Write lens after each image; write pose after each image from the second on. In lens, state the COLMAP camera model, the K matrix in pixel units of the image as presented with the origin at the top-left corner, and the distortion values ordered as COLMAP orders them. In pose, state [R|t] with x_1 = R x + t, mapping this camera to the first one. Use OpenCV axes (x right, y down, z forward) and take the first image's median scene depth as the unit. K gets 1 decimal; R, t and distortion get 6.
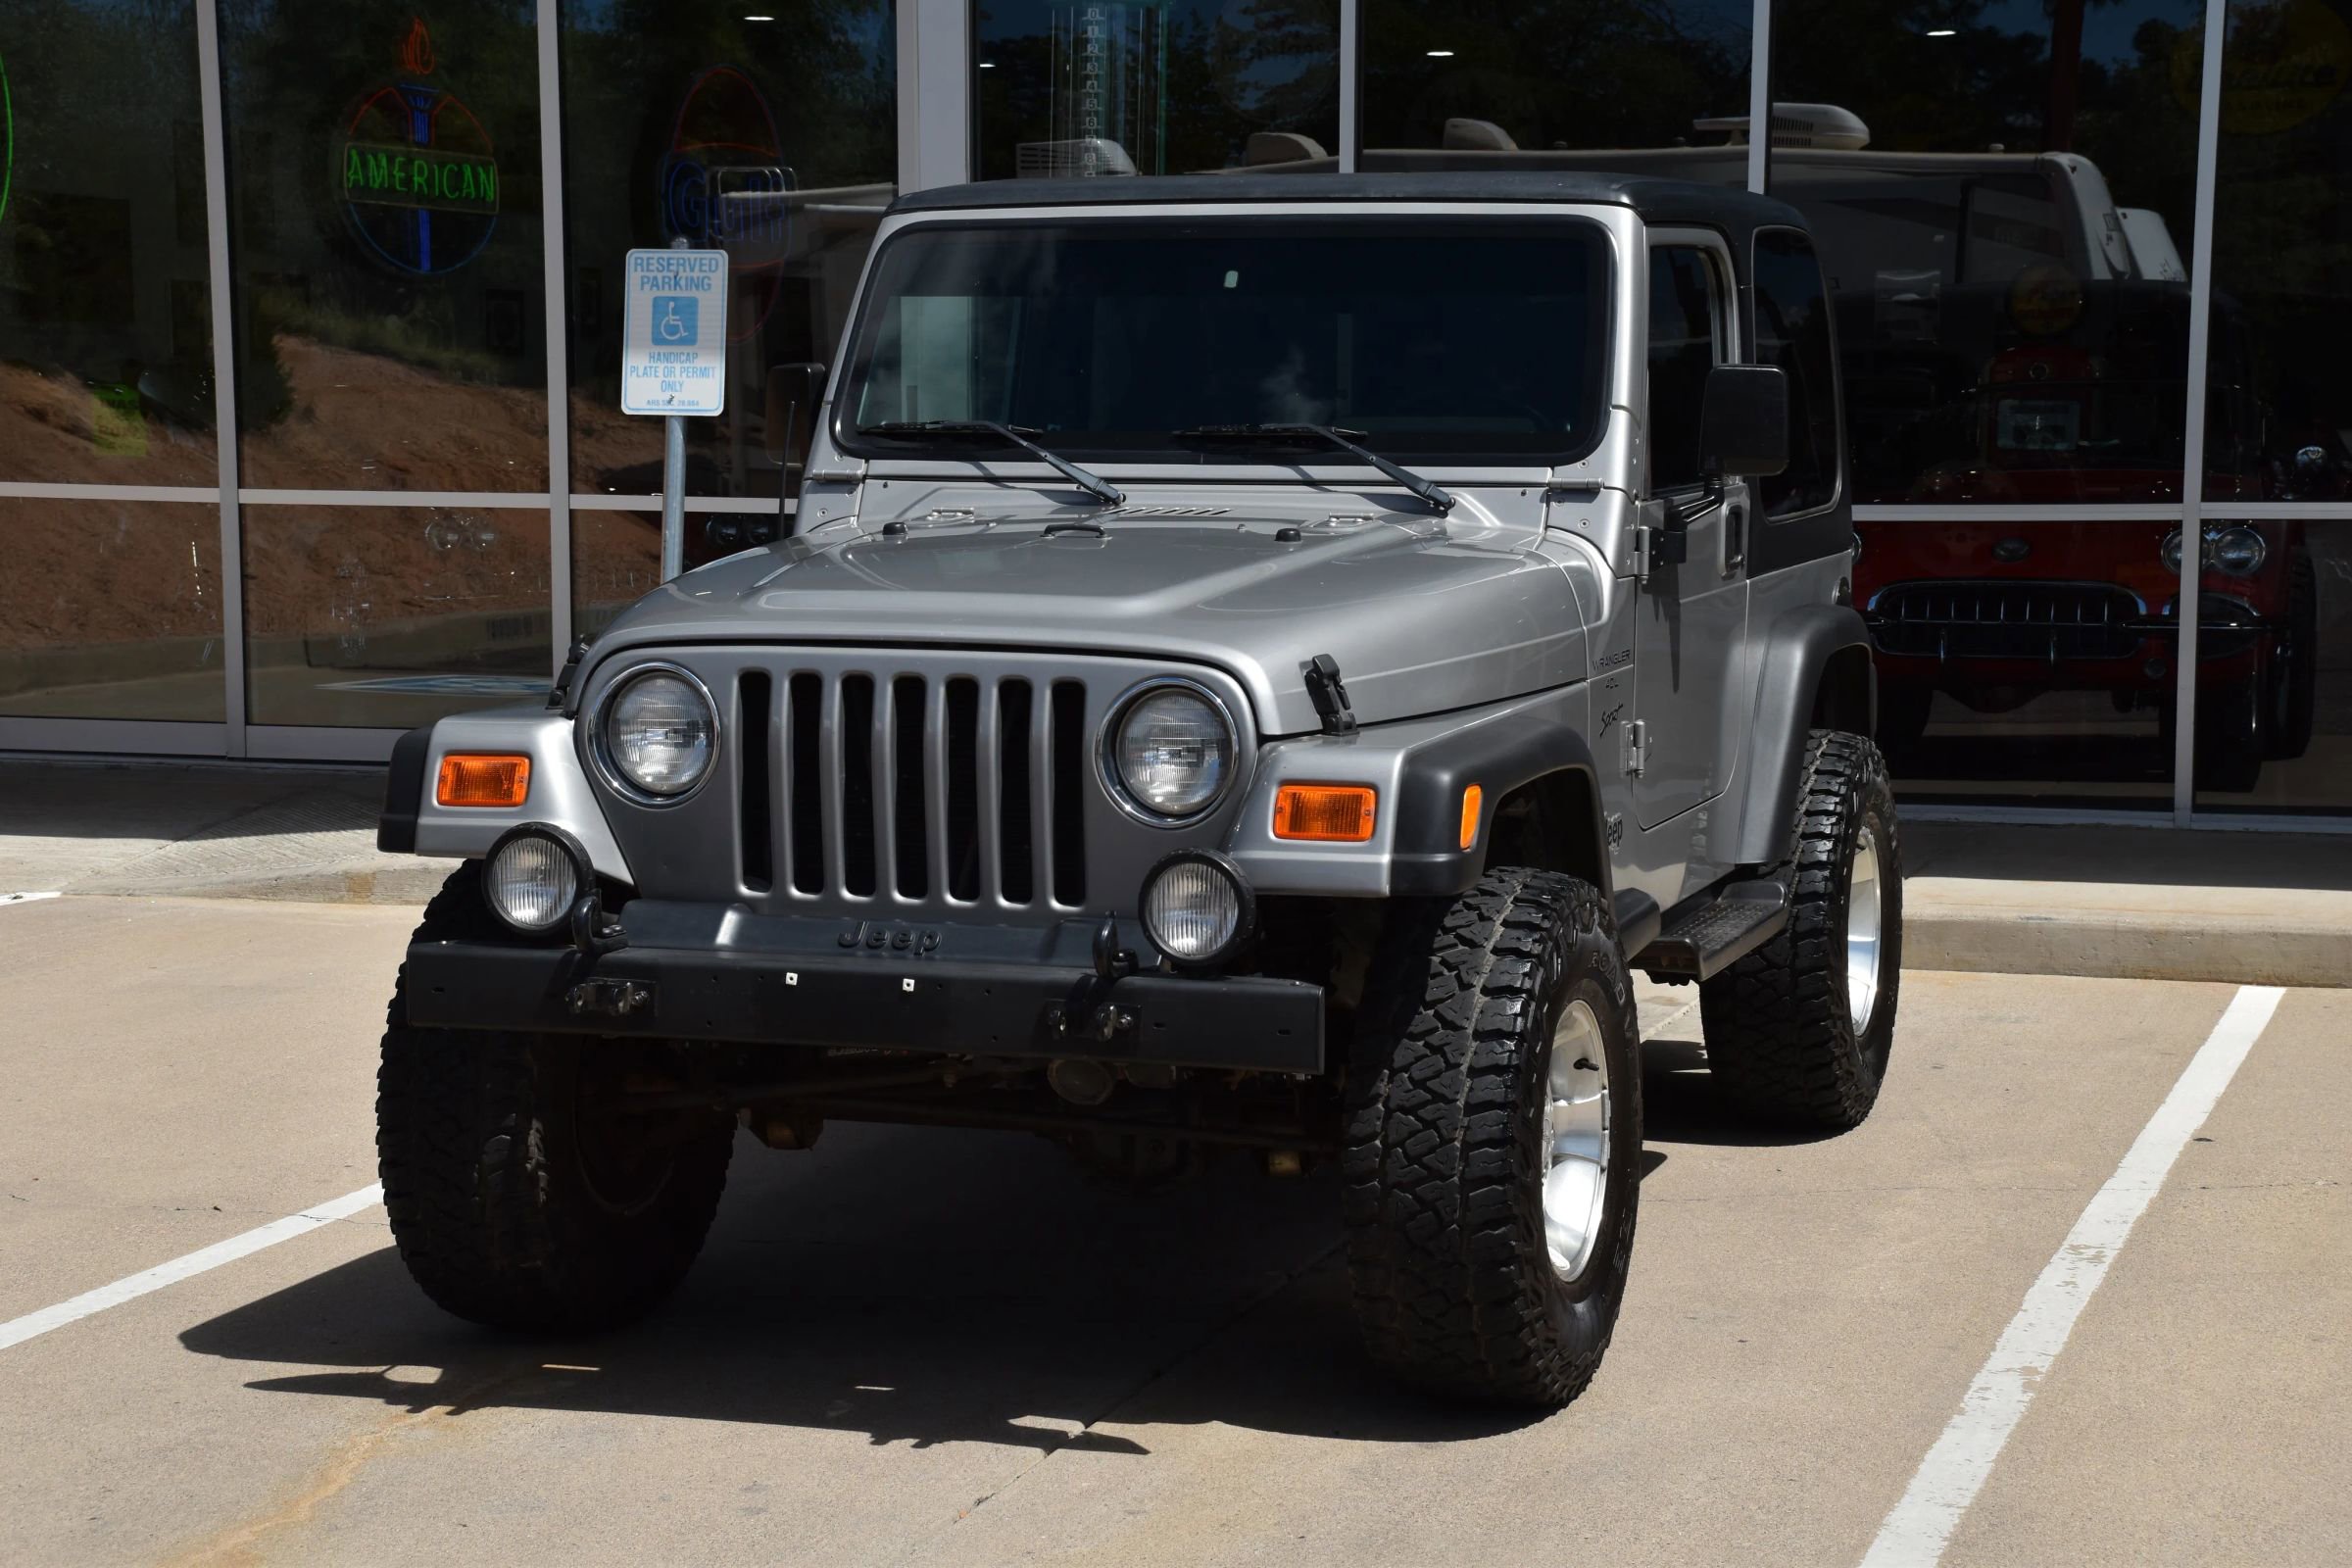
lens RADIAL K [[4087.7, 0, 1176.0], [0, 4087.7, 784.0], [0, 0, 1]] dist [0.468610, 0.195801]
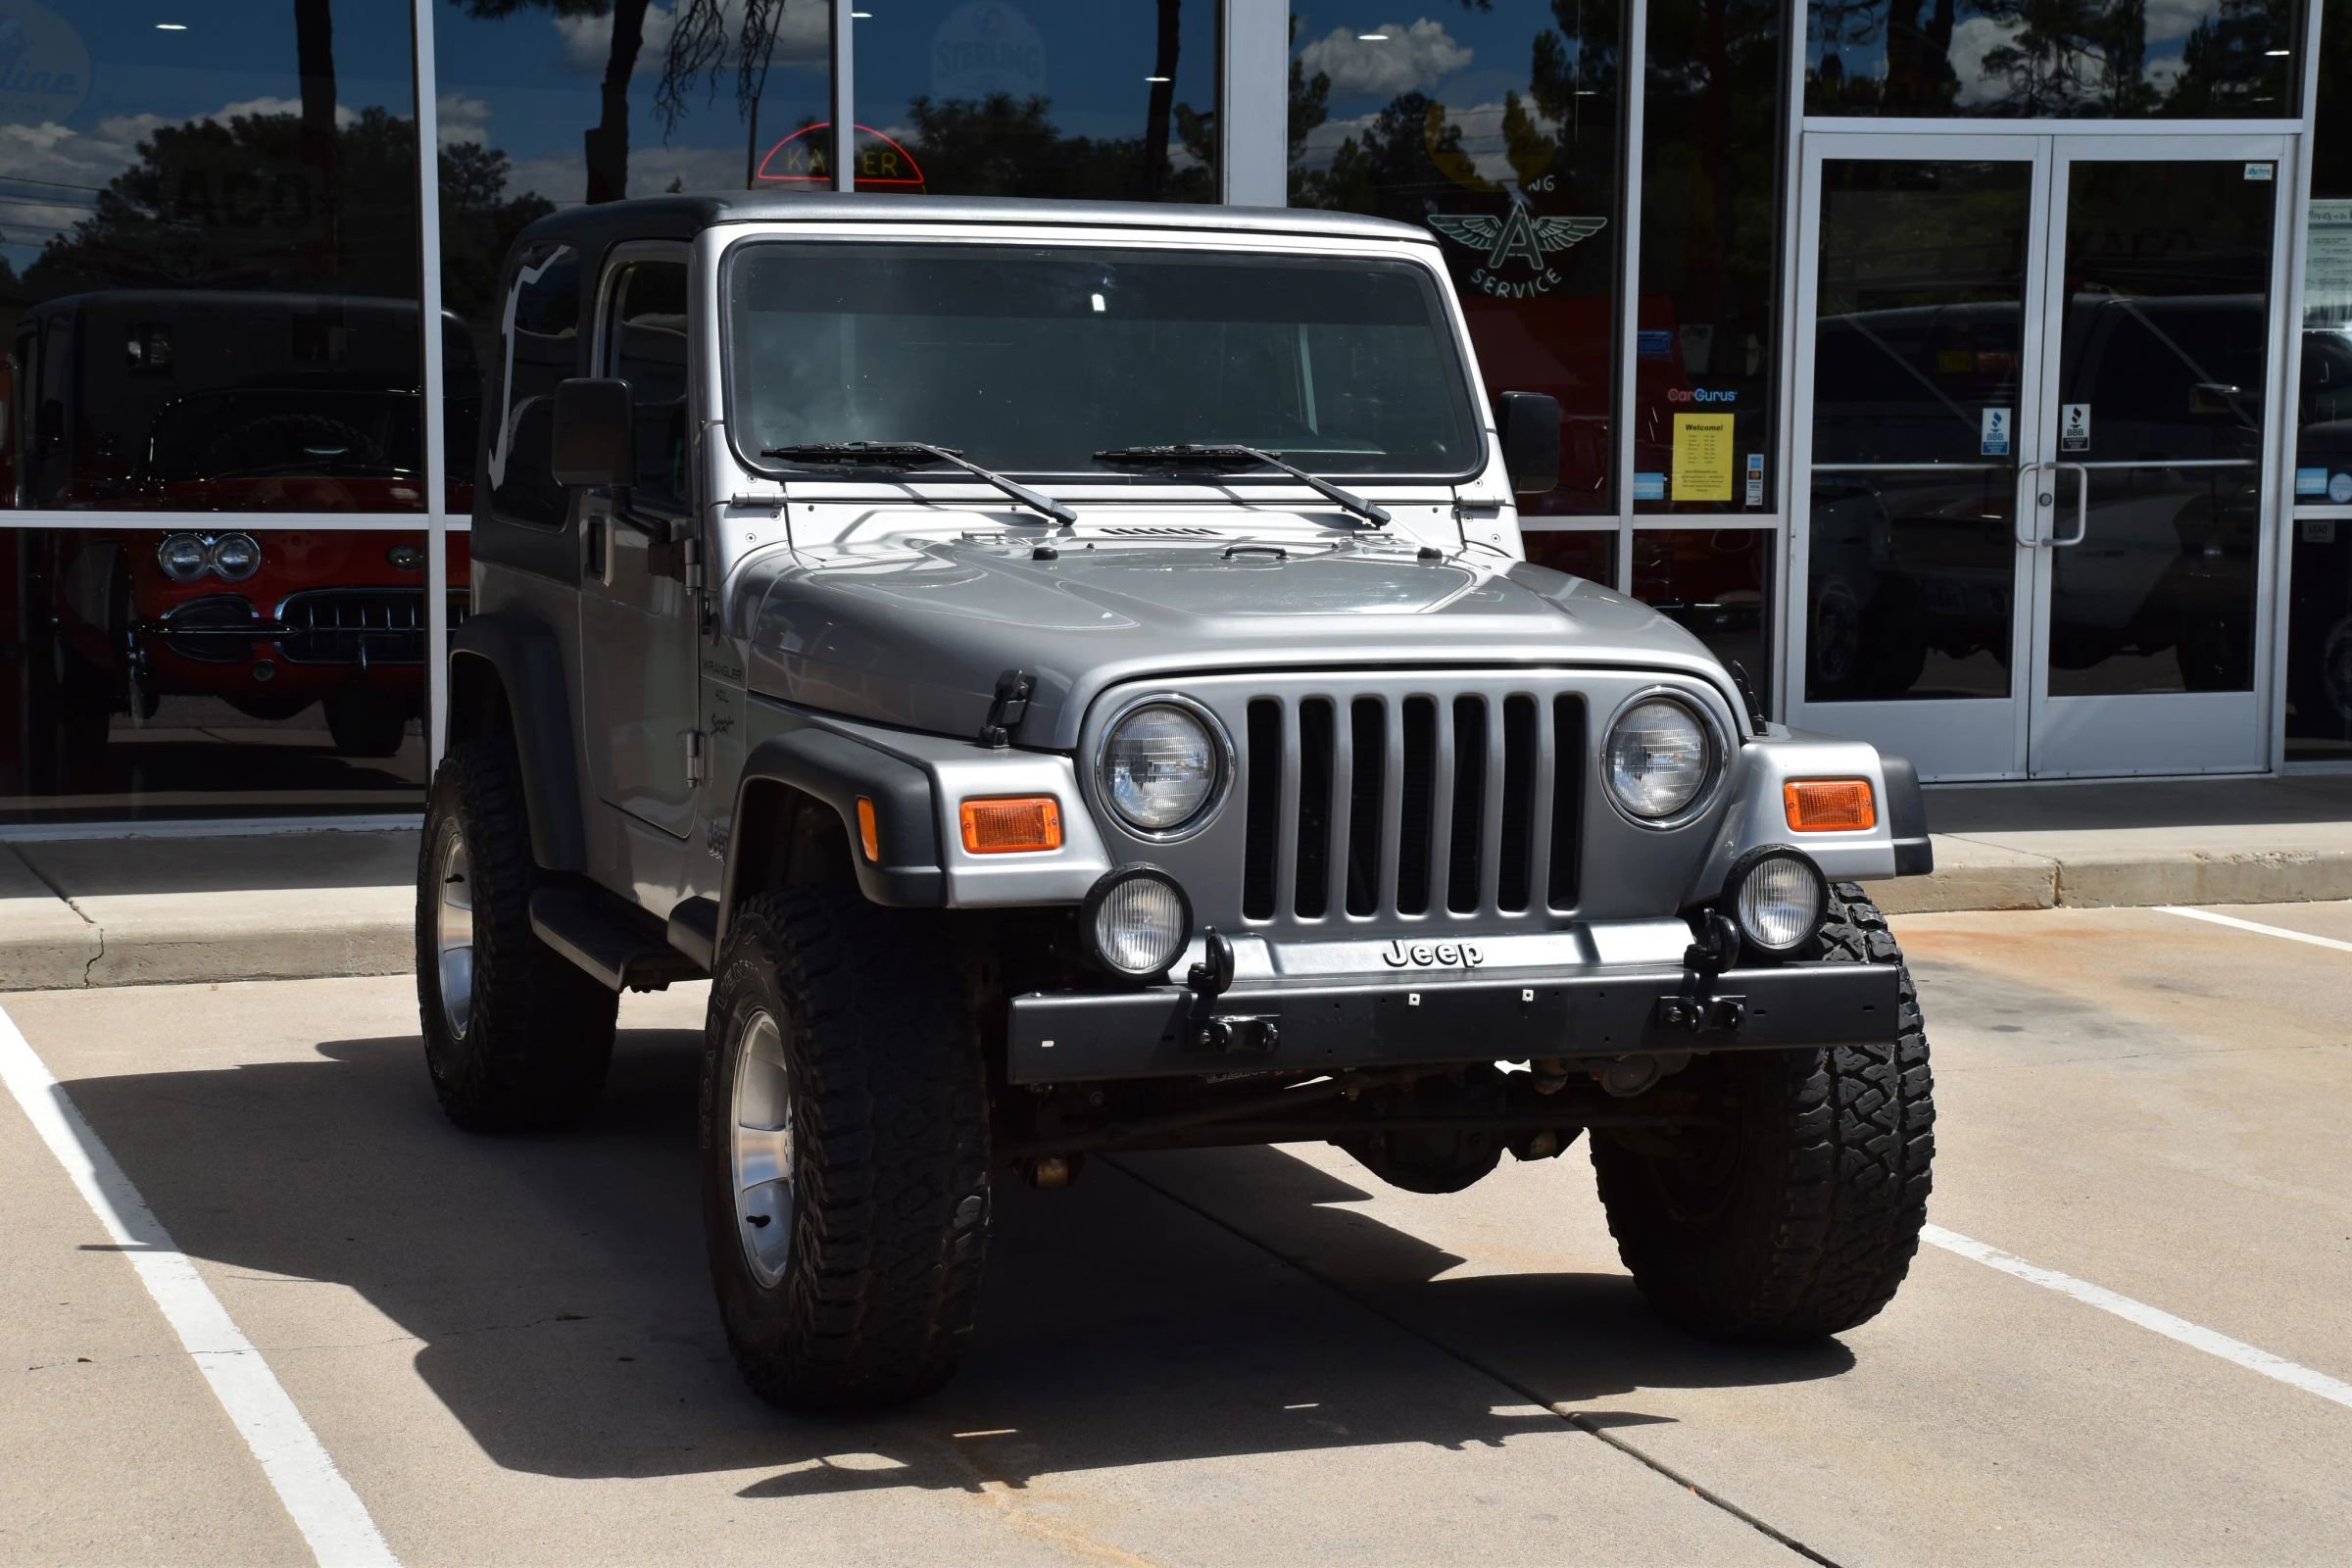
lens RADIAL K [[4087.7, 0, 1176.0], [0, 4087.7, 784.0], [0, 0, 1]] dist [0.468610, 0.195801]
pose [[0.779485, -0.052489, 0.624218, -0.642392], [0.052215, 0.998460, 0.018755, -0.023093], [-0.624241, 0.017974, 0.781025, 0.206452]]
